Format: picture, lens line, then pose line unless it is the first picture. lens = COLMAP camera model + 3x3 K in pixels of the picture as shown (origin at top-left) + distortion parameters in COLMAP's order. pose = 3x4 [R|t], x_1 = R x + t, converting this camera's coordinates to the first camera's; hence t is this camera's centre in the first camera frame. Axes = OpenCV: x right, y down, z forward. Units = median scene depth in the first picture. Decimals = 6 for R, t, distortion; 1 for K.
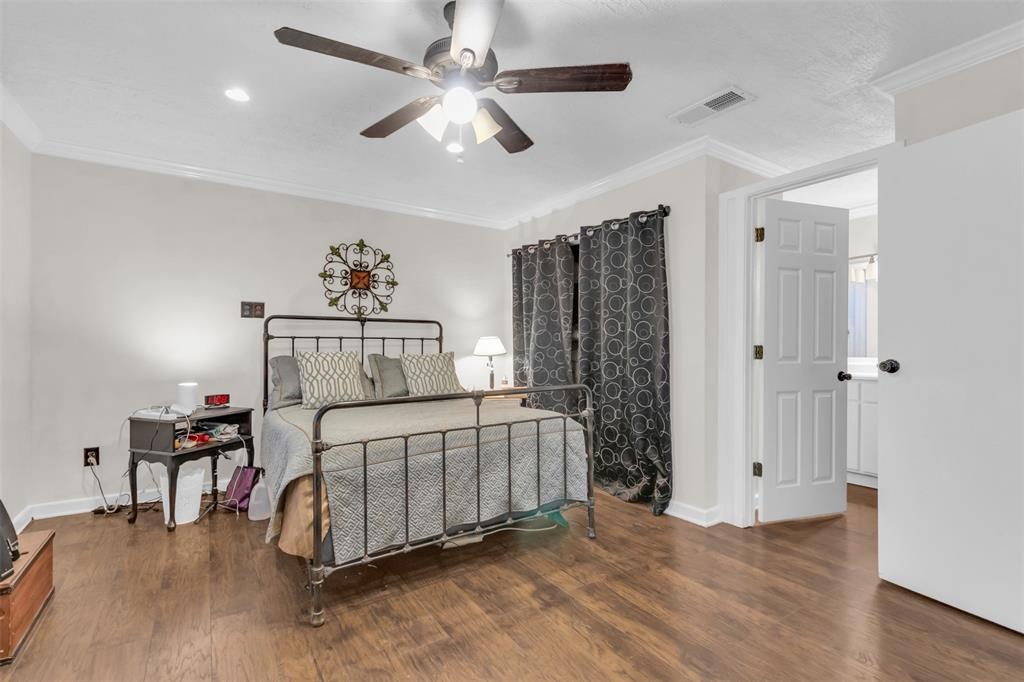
lens RADIAL K [[474.8, 0, 512.0], [0, 474.8, 341.0], [0, 0, 1]] dist [-0.000021, -0.000667]
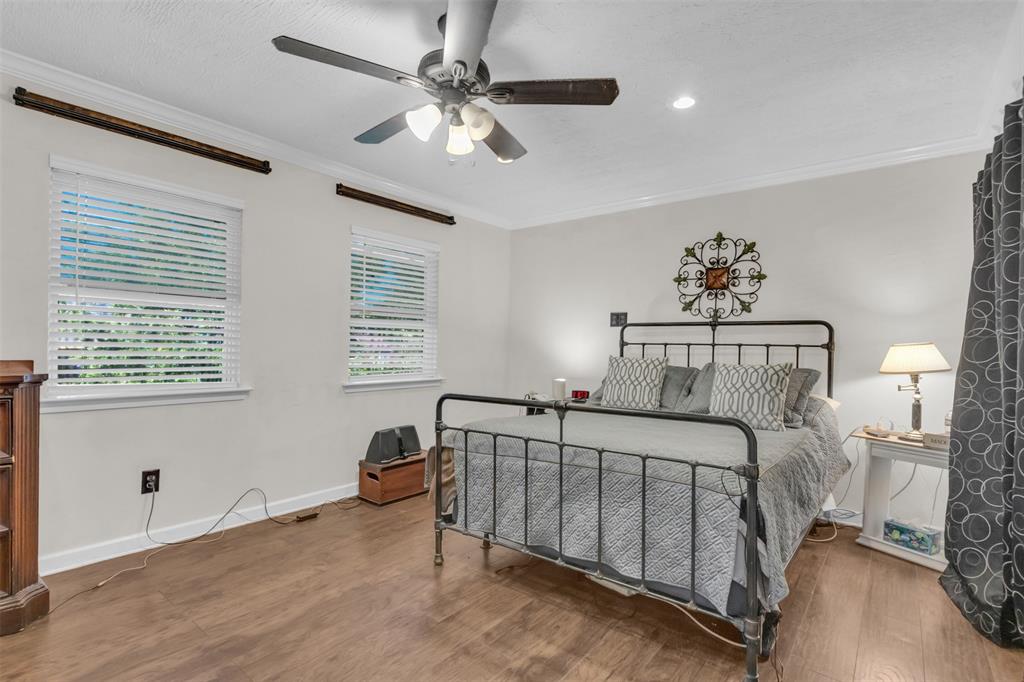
lens RADIAL K [[483.5, 0, 510.5], [0, 483.5, 346.6], [0, 0, 1]] dist [-0.001144, -0.000231]
pose [[0.308008, 0.001257, -0.951383, 0.424475], [-0.010819, 0.999939, -0.002181, 0.003574], [0.951322, 0.010964, 0.308003, 0.365295]]
